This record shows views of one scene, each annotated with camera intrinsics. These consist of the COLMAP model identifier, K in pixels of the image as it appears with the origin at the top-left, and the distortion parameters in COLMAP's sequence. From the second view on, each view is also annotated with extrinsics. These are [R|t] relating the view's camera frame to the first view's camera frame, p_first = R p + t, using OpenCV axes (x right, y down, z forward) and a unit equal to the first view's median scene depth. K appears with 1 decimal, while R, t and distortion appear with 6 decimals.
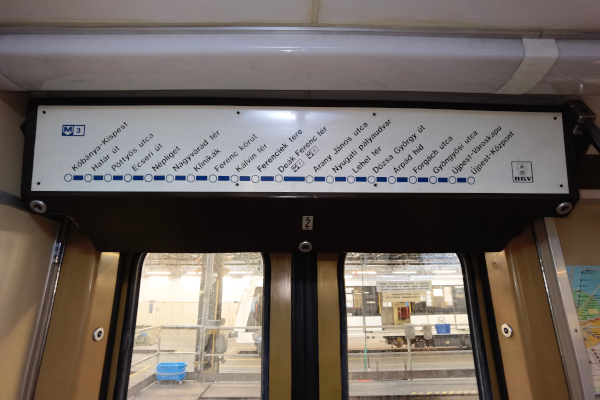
lens RADIAL K [[318.8, 0, 300.1], [0, 318.8, 201.6], [0, 0, 1]] dist [0.002861, 0.000668]
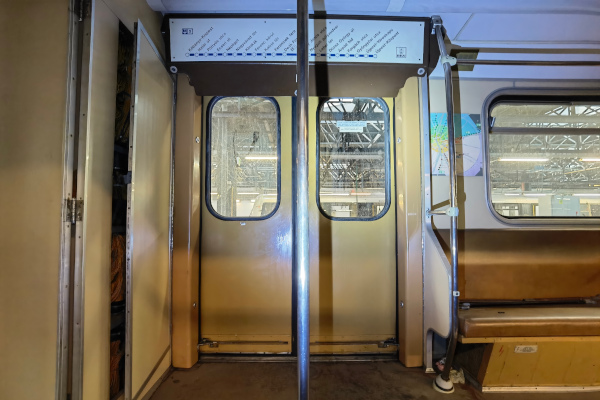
lens RADIAL K [[318.8, 0, 299.6], [0, 318.8, 197.5], [0, 0, 1]] dist [0.002861, 0.000668]
pose [[0.999936, 0.001166, -0.011224, 0.059320], [0.000919, 0.982930, 0.183976, 0.473301], [0.011247, -0.183974, 0.982867, -1.282045]]
